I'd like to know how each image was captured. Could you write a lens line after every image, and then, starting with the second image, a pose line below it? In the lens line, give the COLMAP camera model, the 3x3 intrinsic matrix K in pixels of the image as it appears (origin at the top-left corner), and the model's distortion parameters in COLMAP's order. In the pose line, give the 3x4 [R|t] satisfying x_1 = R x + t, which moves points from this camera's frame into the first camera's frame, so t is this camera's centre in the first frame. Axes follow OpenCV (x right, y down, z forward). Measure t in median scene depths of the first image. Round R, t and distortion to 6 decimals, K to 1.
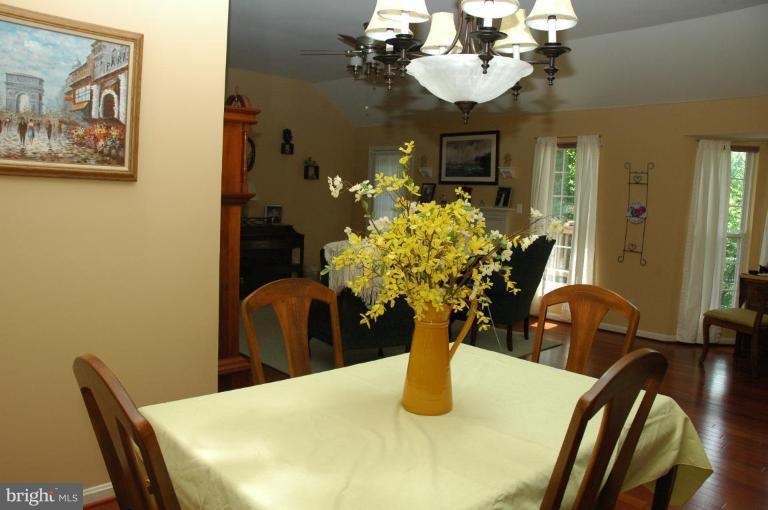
lens RADIAL K [[605.3, 0, 366.2], [0, 605.3, 247.7], [0, 0, 1]] dist [-0.165386, 0.125599]
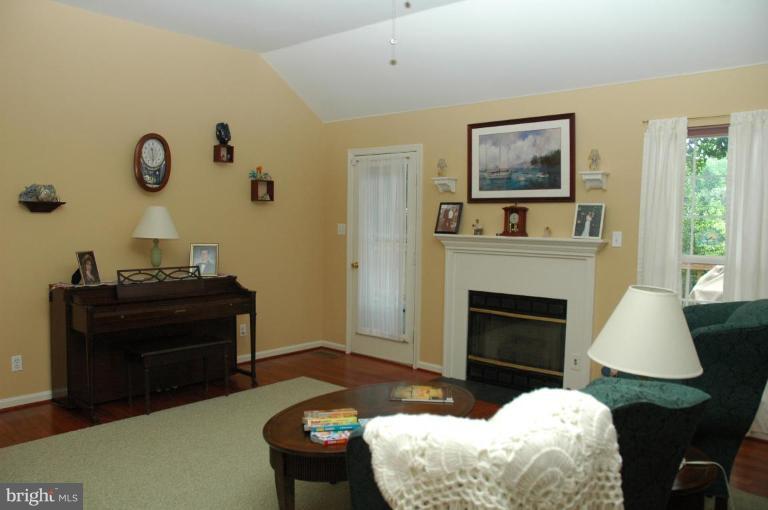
lens RADIAL K [[605.3, 0, 366.2], [0, 605.3, 247.7], [0, 0, 1]] dist [-0.165386, 0.125599]
pose [[0.994771, -0.033952, 0.096327, -0.048963], [0.037553, 0.998653, -0.035816, -0.040604], [-0.094981, 0.039247, 0.994705, 0.387946]]
